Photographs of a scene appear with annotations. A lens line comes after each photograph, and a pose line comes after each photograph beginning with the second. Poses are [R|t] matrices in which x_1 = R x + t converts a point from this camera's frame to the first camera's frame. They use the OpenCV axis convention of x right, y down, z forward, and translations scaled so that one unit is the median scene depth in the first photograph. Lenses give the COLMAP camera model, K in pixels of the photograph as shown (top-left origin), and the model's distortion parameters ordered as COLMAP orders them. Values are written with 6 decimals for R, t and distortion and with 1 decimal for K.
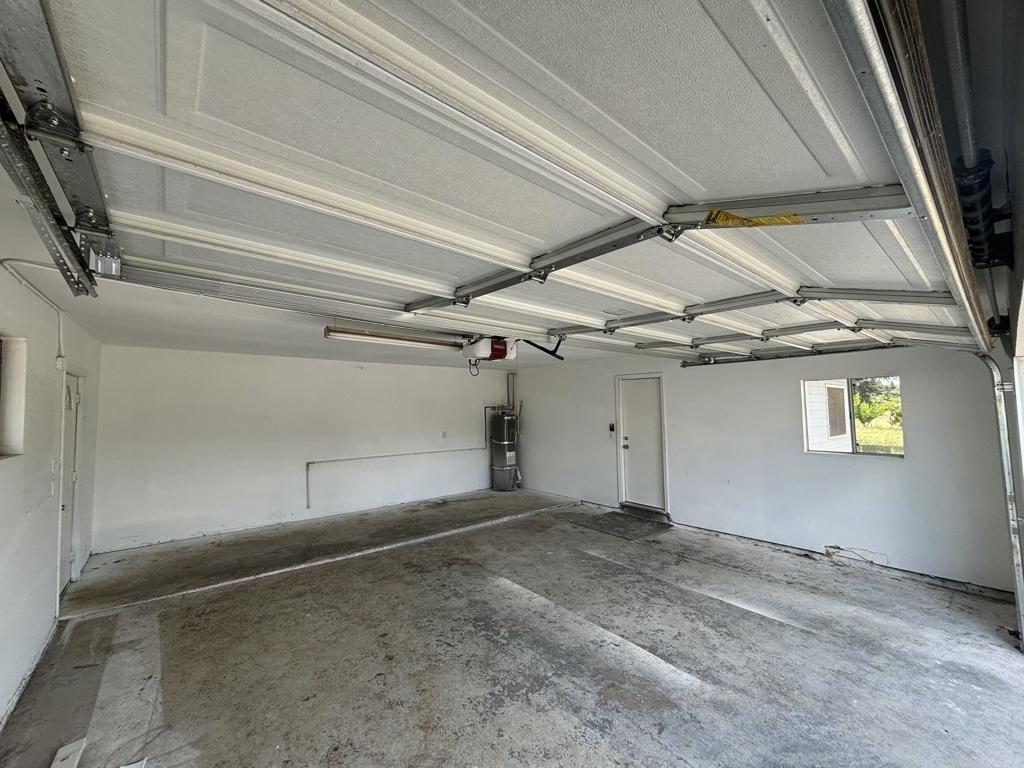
lens RADIAL K [[412.5, 0, 508.5], [0, 412.5, 384.1], [0, 0, 1]] dist [0.000881, 0.000968]
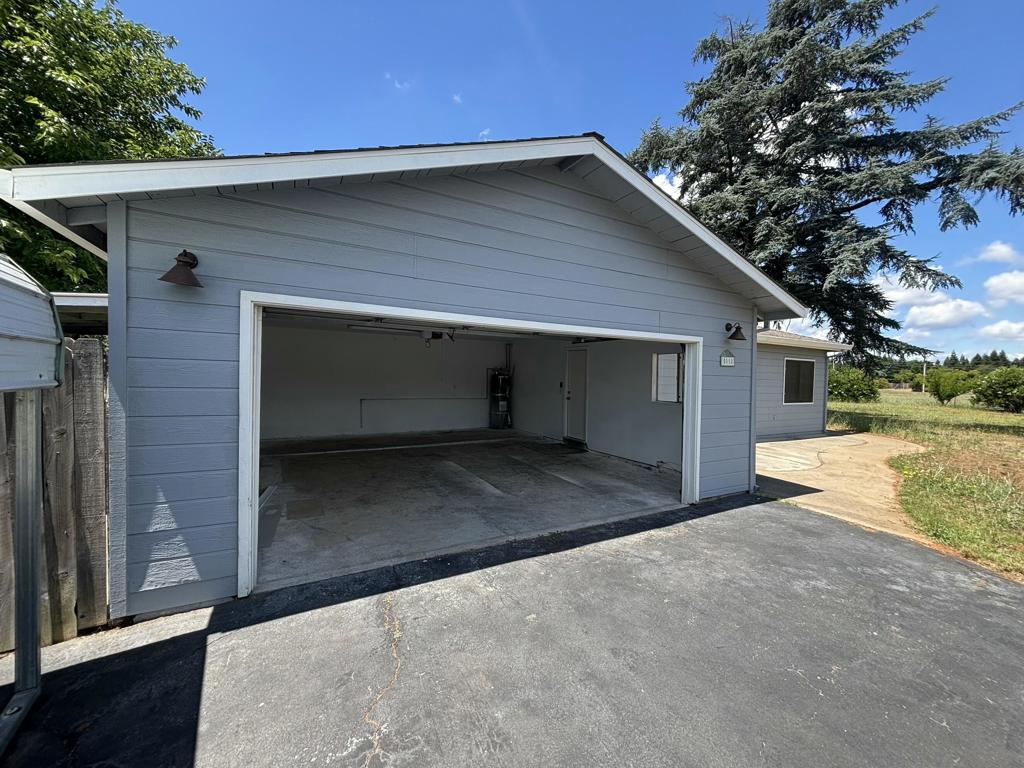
lens RADIAL K [[412.5, 0, 508.5], [0, 412.5, 384.1], [0, 0, 1]] dist [0.000881, 0.000968]
pose [[0.980978, 0.034807, -0.190972, 0.376646], [-0.019105, 0.996329, 0.083452, -0.011382], [0.193175, -0.078216, 0.978042, -0.447525]]
